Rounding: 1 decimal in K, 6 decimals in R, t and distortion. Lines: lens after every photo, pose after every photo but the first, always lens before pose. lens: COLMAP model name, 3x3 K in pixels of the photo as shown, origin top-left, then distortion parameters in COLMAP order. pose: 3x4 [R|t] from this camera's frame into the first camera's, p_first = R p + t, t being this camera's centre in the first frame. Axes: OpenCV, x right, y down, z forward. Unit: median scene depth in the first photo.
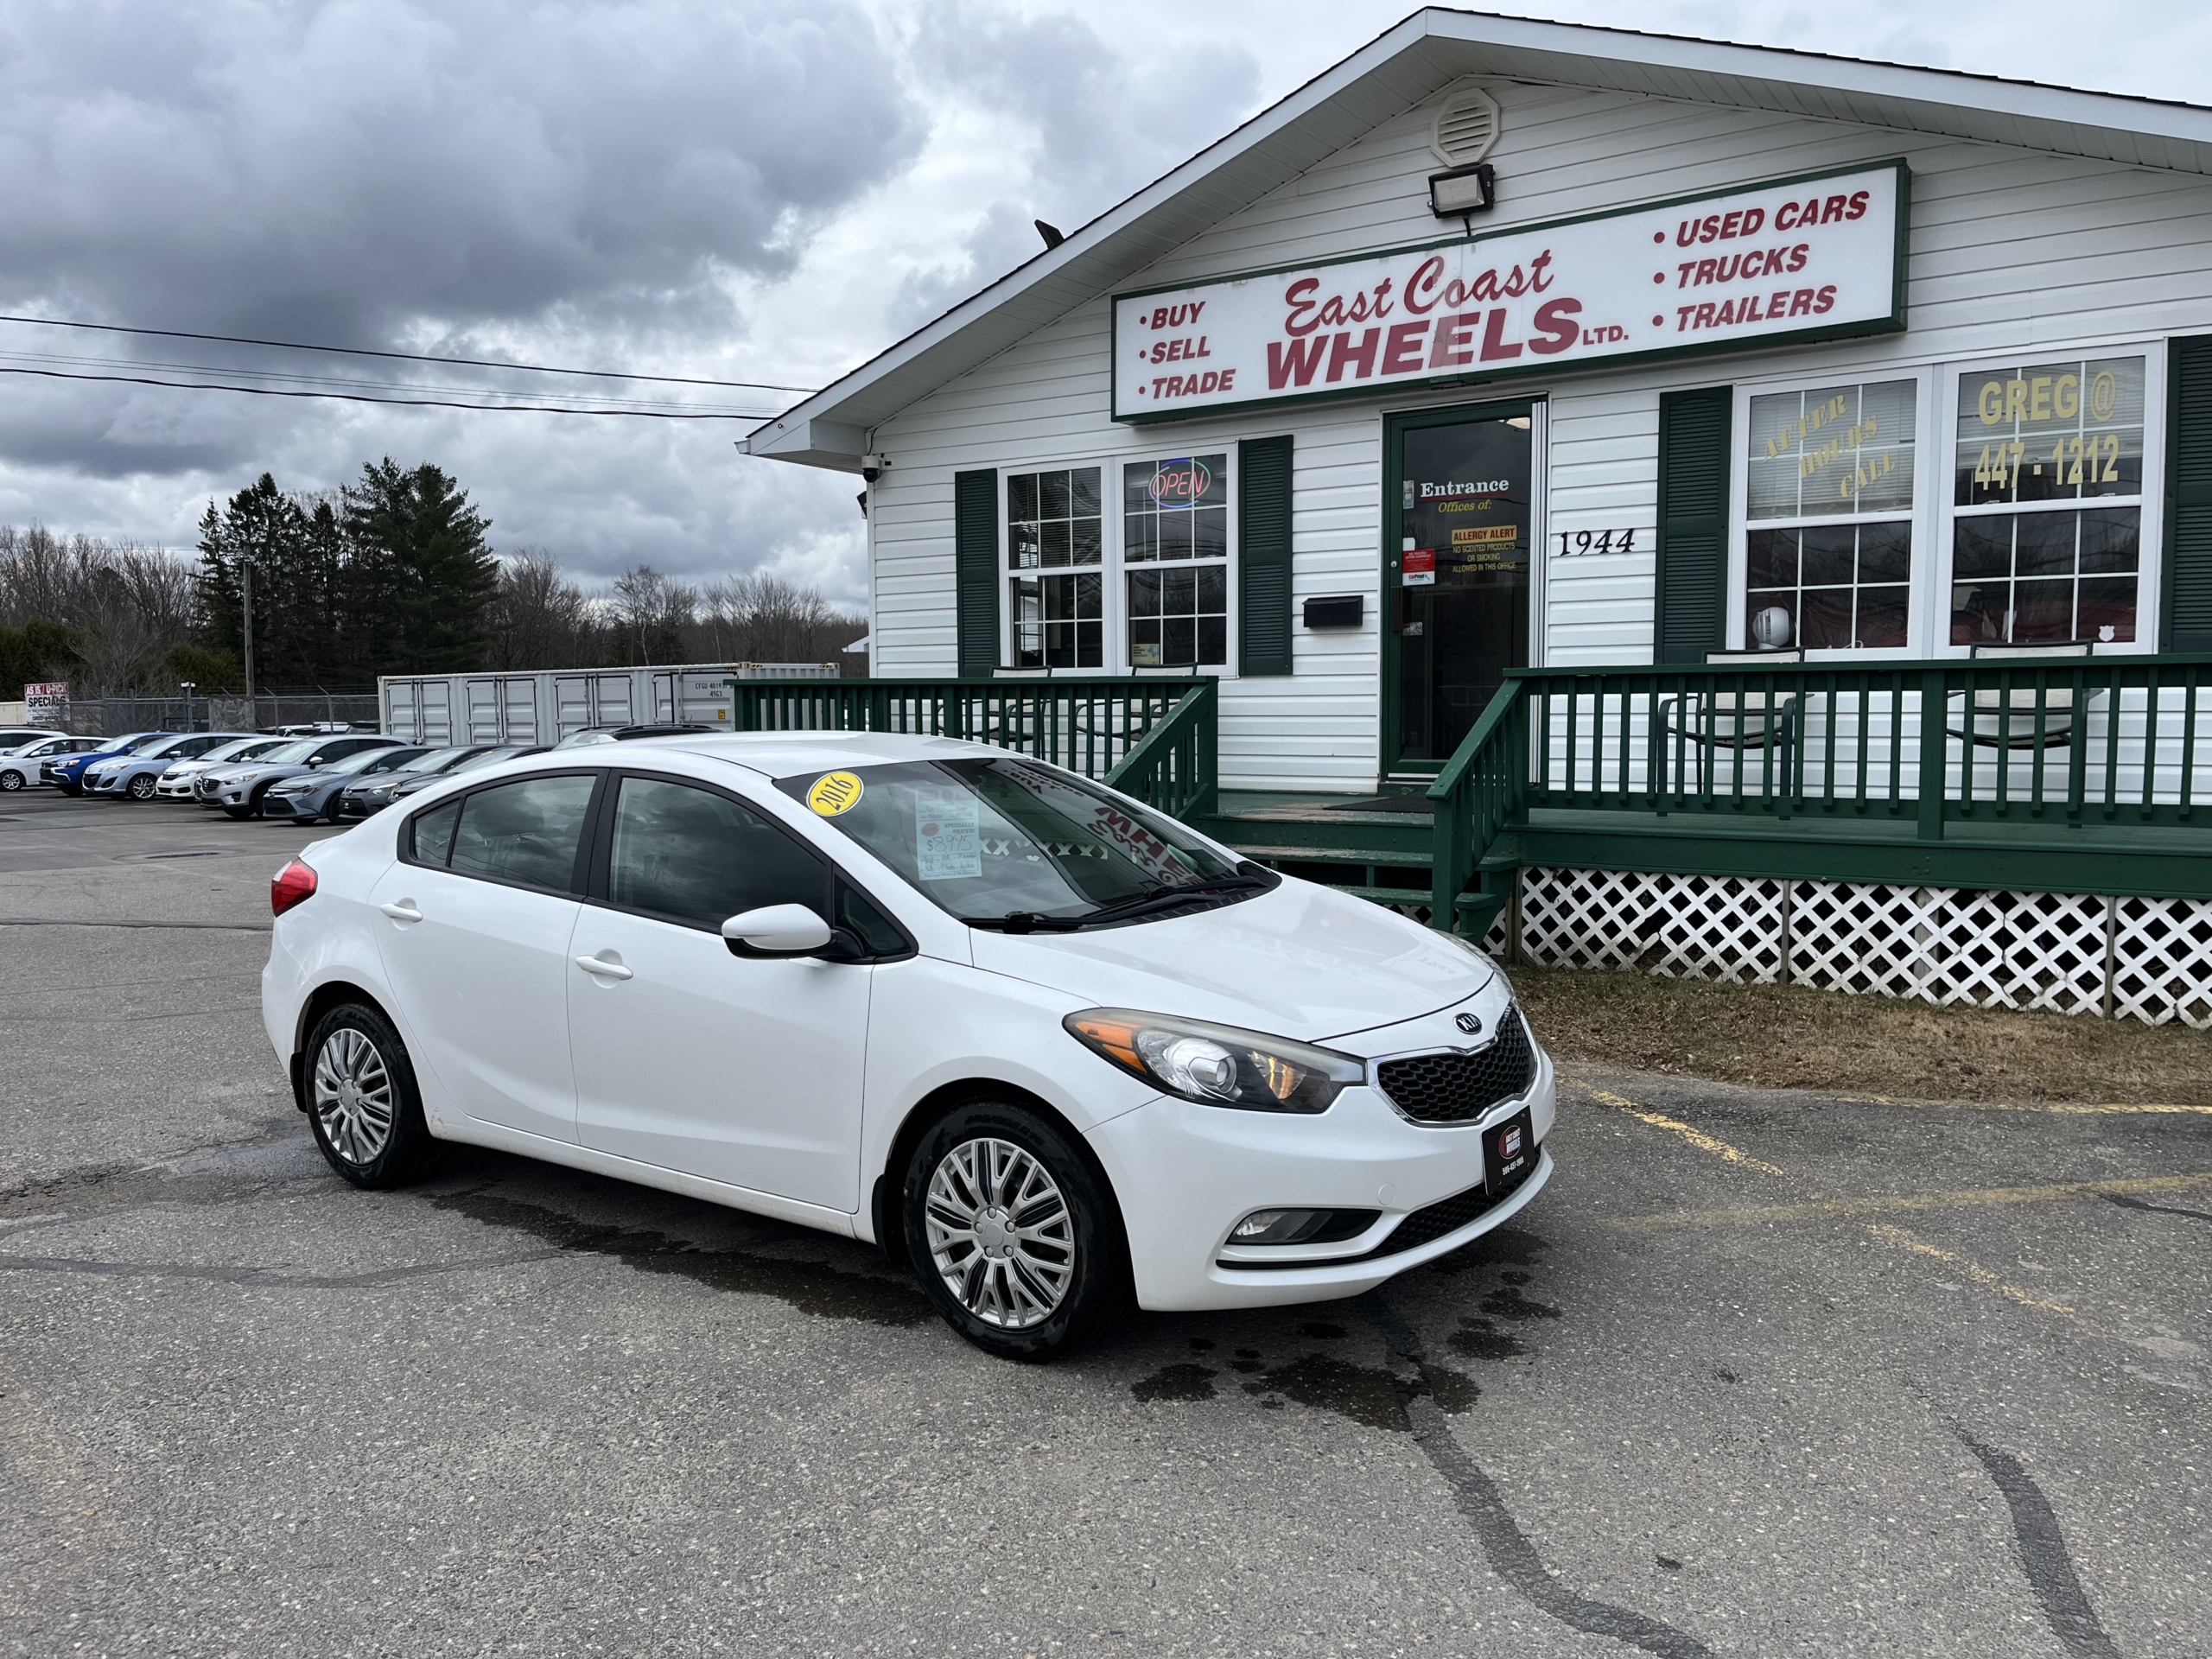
lens RADIAL K [[1720.7, 0, 1109.9], [0, 1720.7, 821.4], [0, 0, 1]] dist [0.040063, -0.041307]
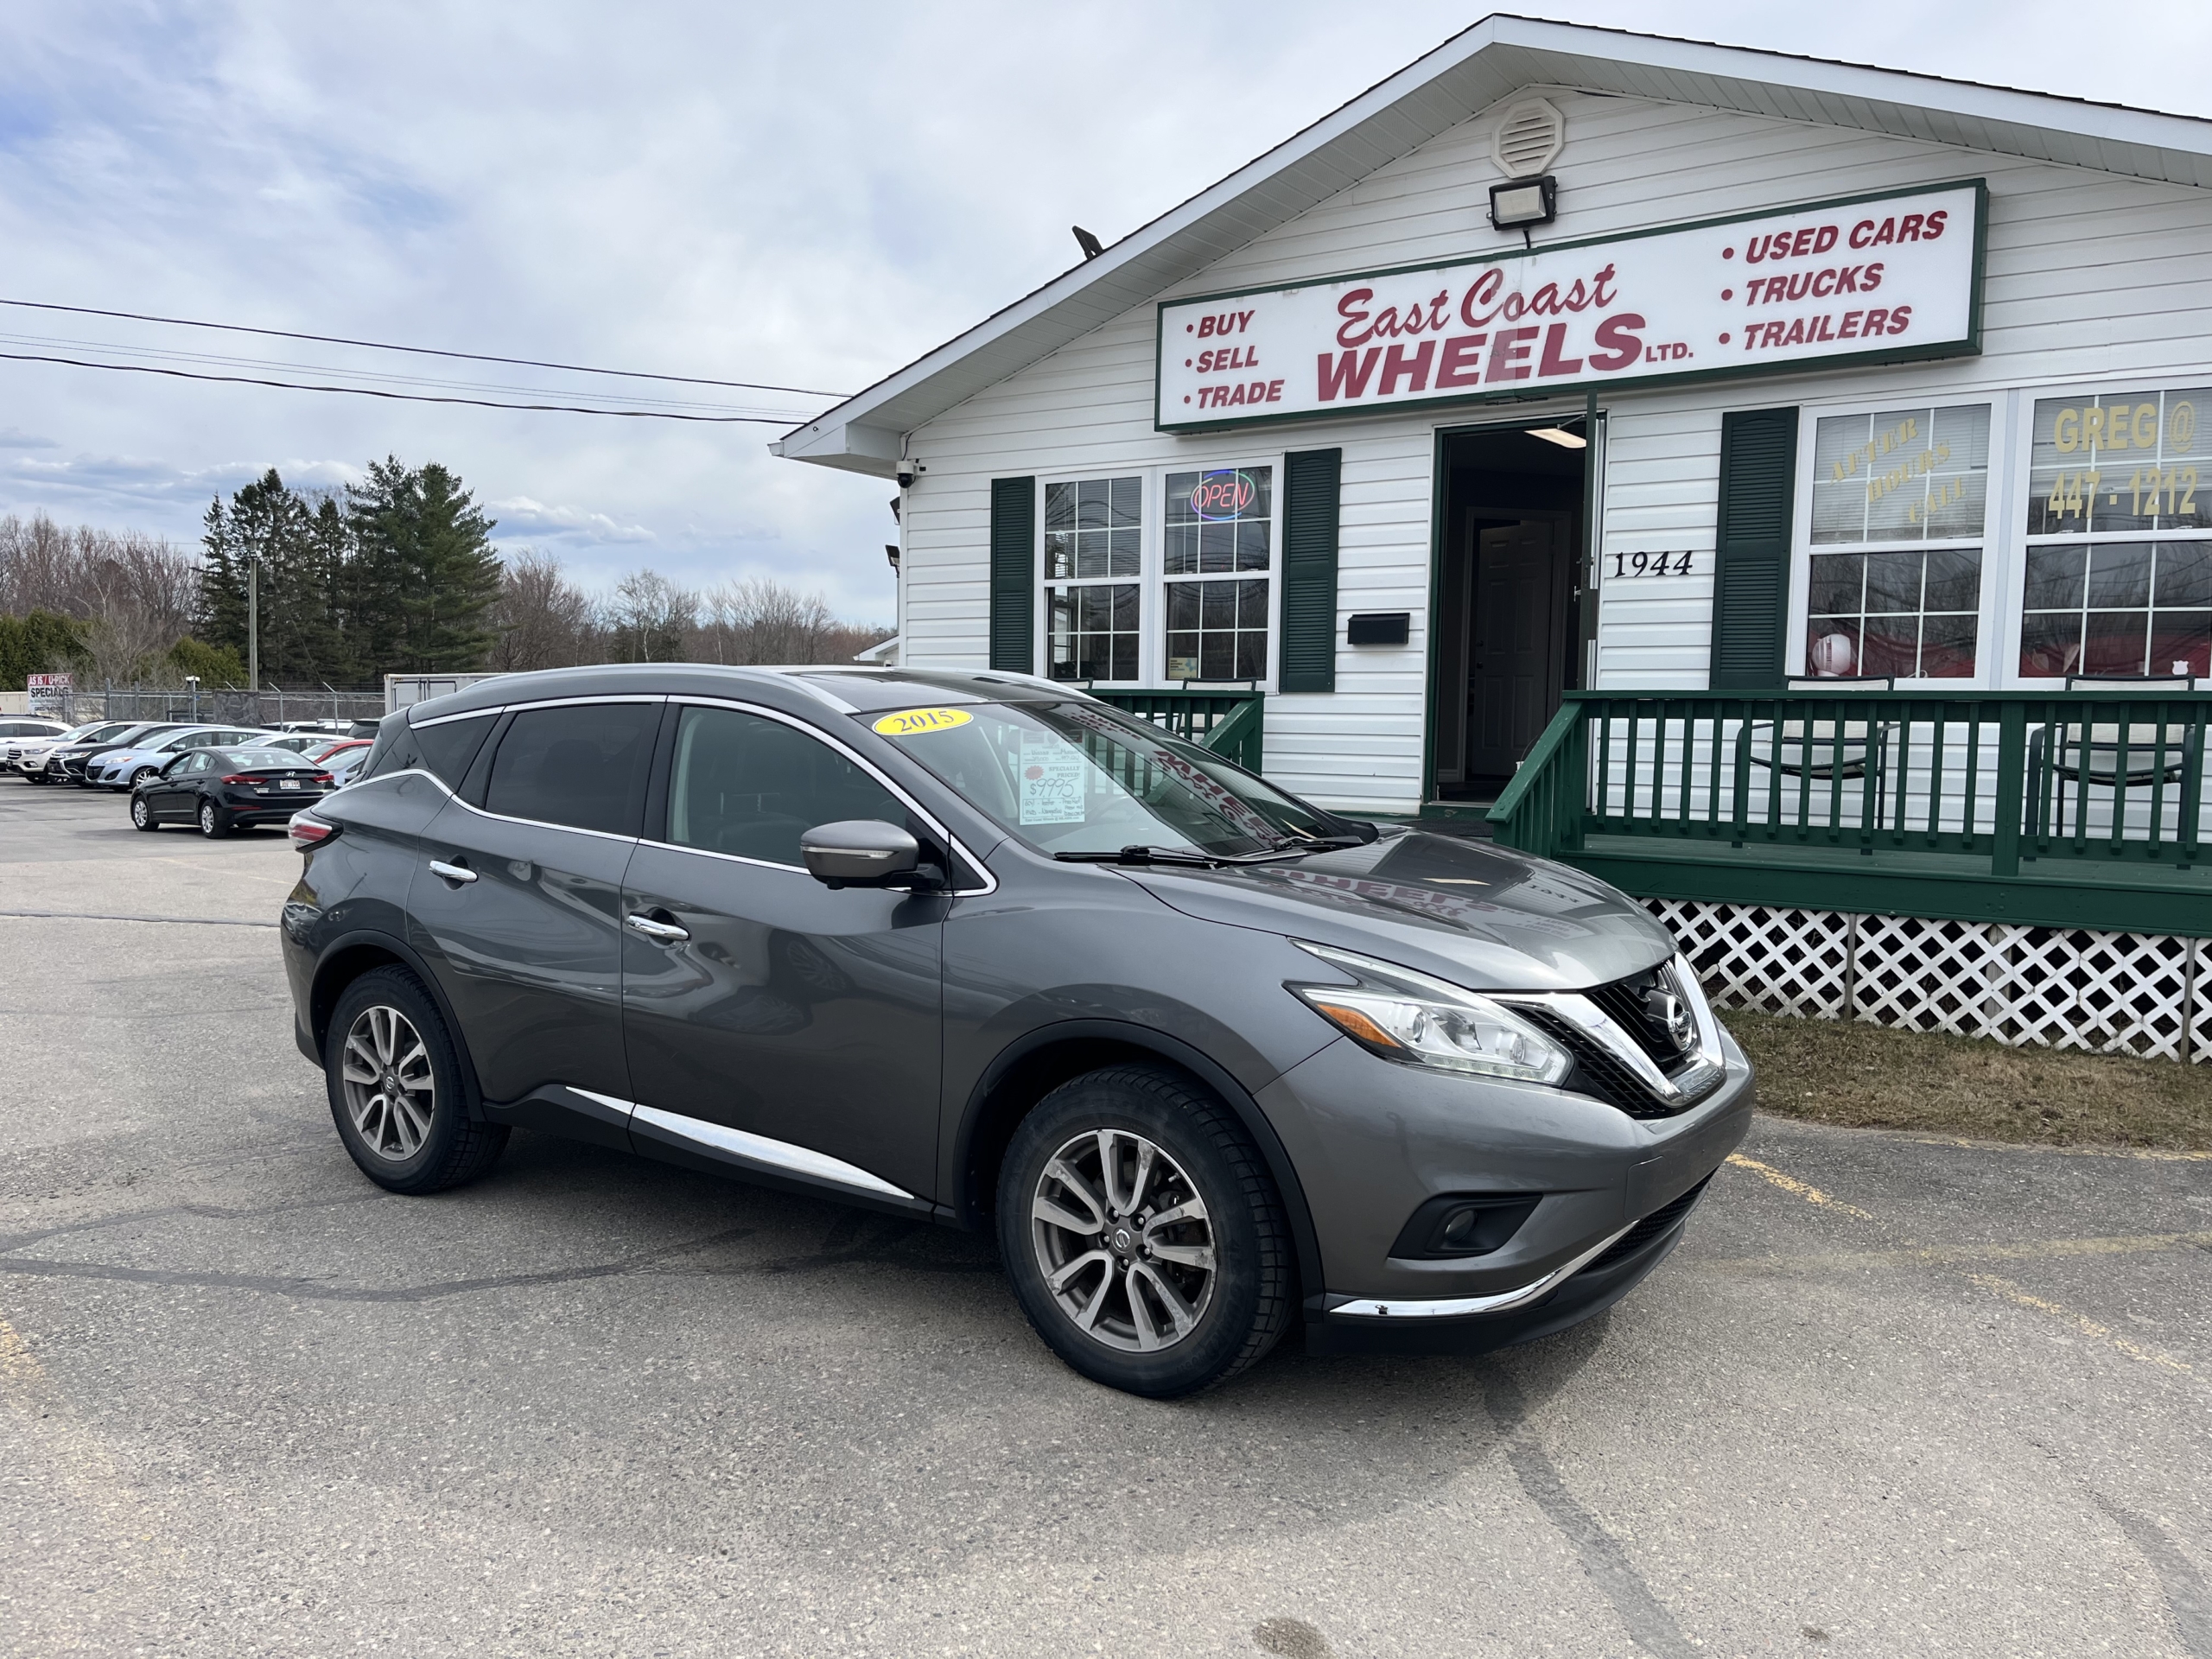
lens RADIAL K [[1725.0, 0, 1099.7], [0, 1725.0, 841.3], [0, 0, 1]] dist [0.031708, -0.015949]
pose [[0.999733, 0.022872, -0.003244, -0.025544], [-0.022863, 0.999735, 0.002727, 0.000198], [0.003306, -0.002652, 0.999991, 0.016437]]
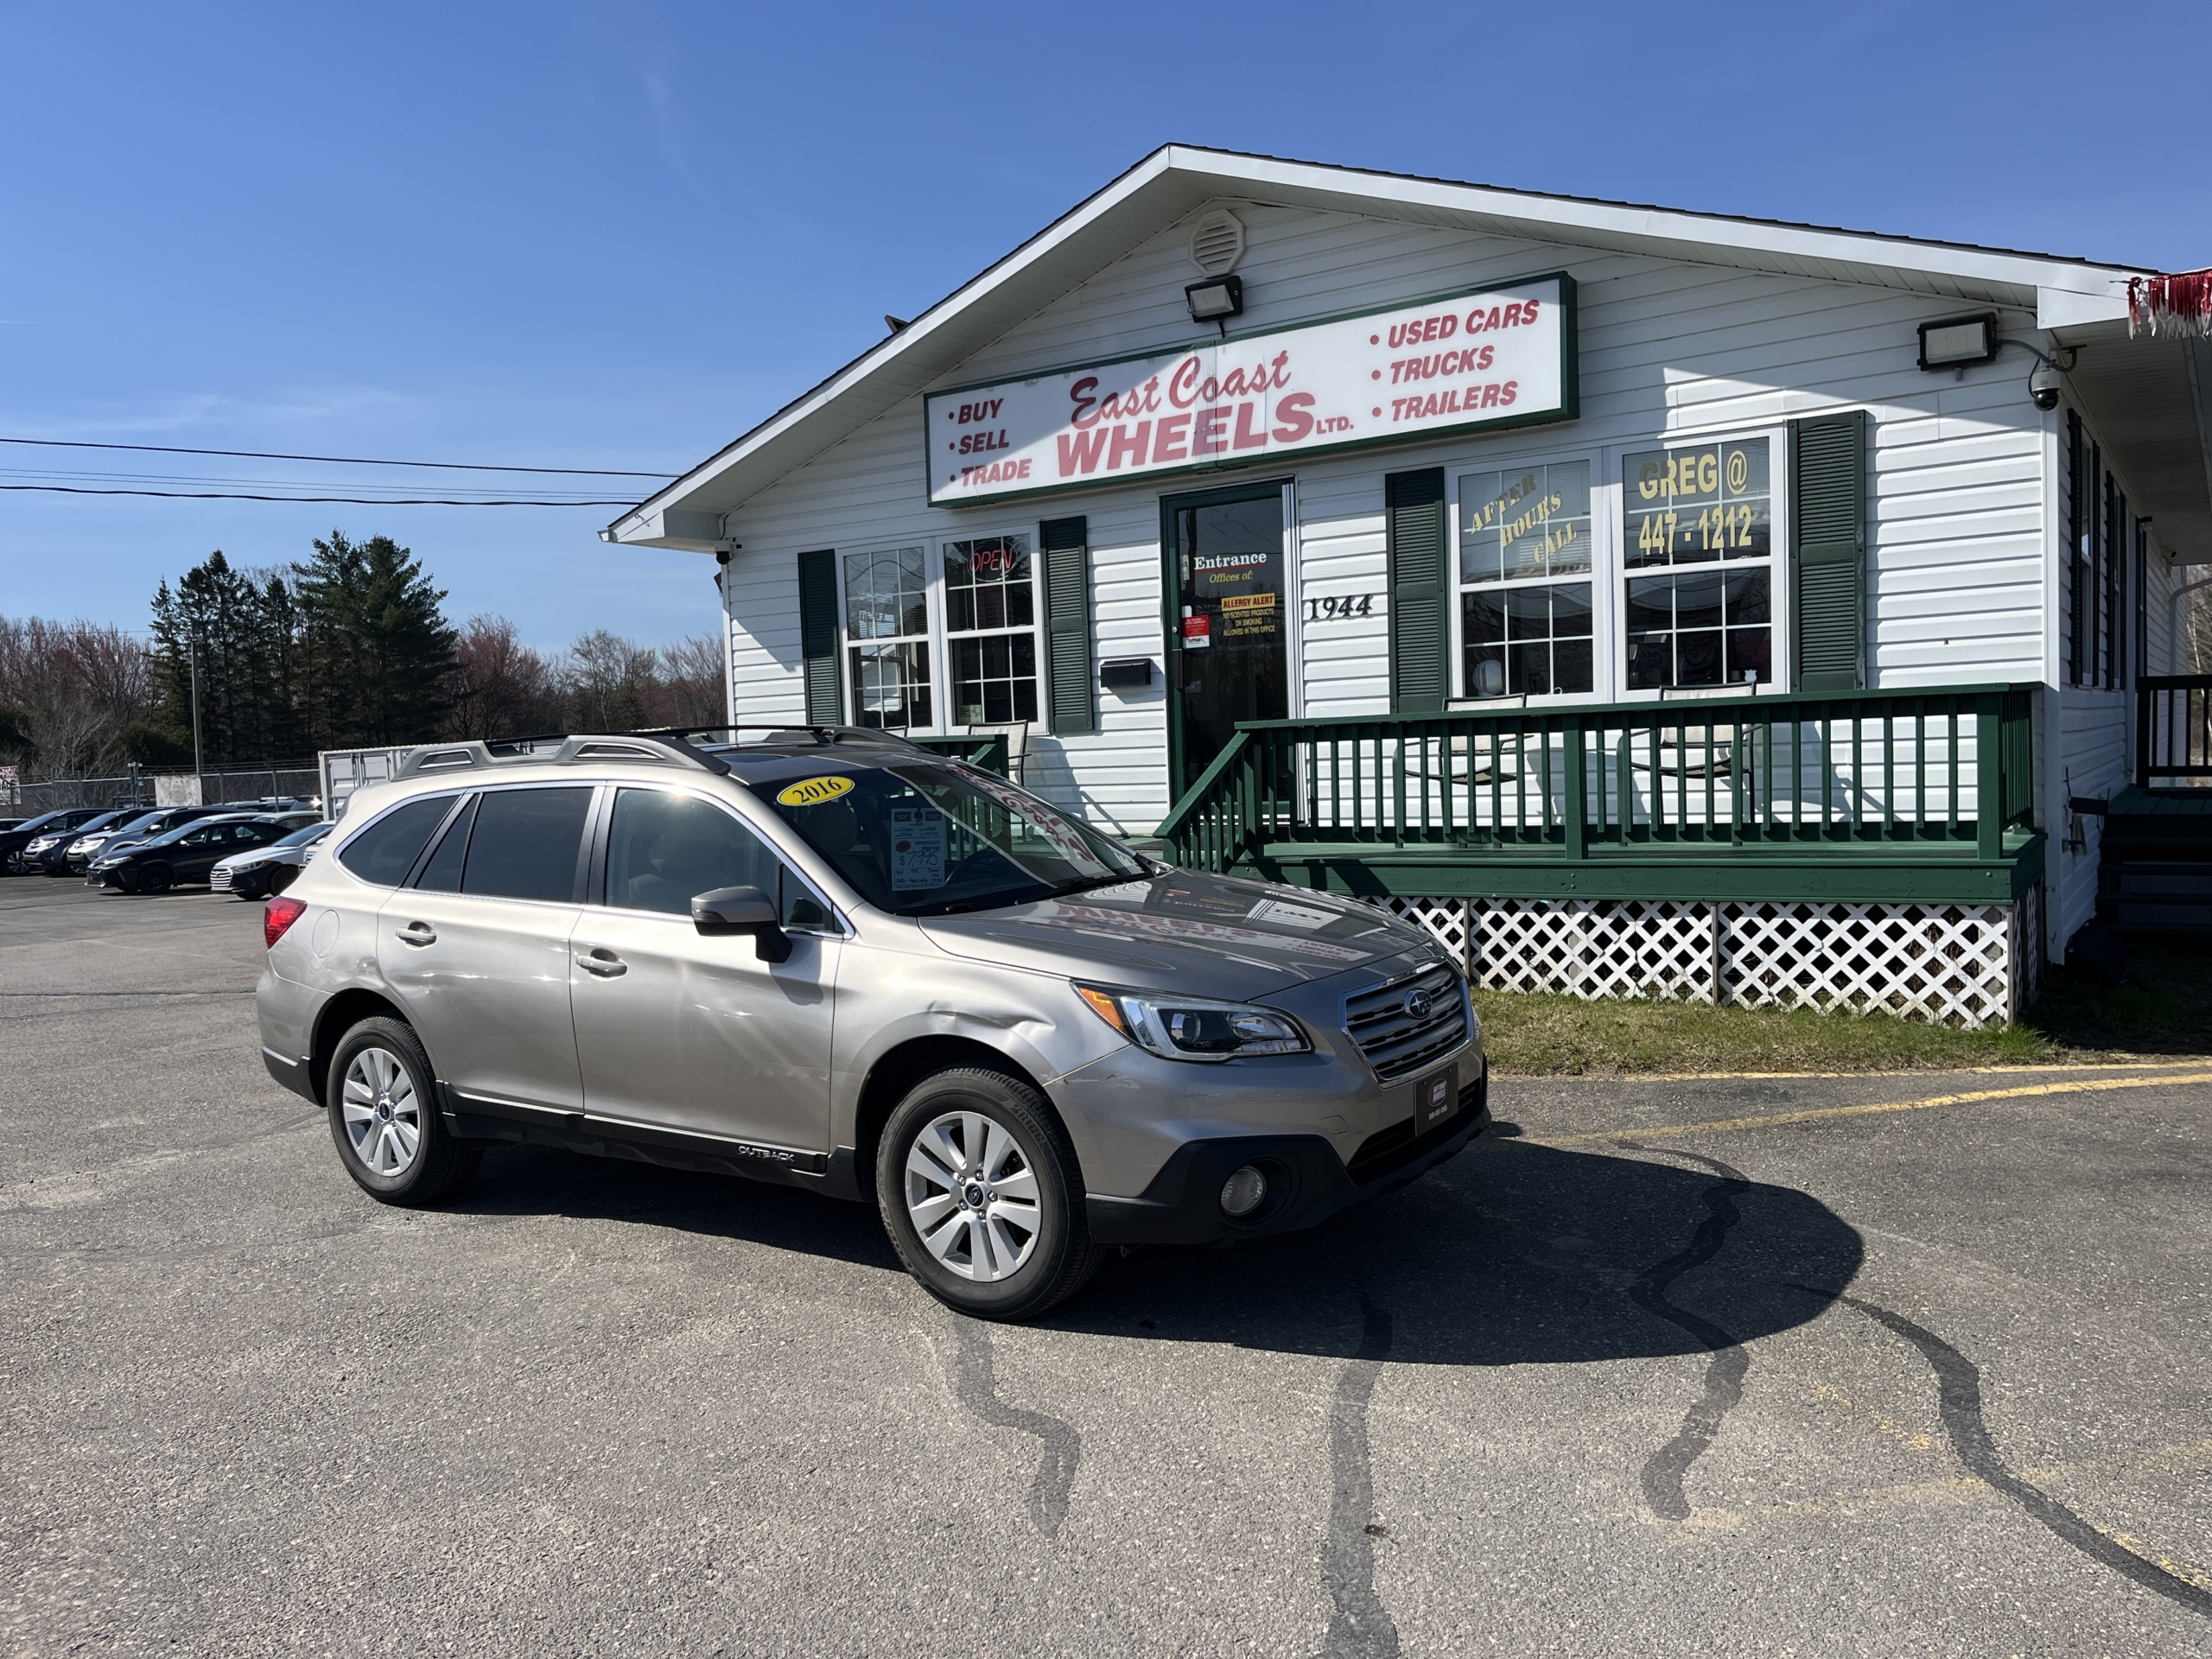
lens RADIAL K [[1730.4, 0, 1118.9], [0, 1730.4, 840.8], [0, 0, 1]] dist [0.042922, -0.052707]
pose [[0.999364, -0.031284, 0.017102, 0.113768], [0.031580, 0.999350, -0.017366, 0.006840], [-0.016548, 0.017896, 0.999703, -0.129301]]
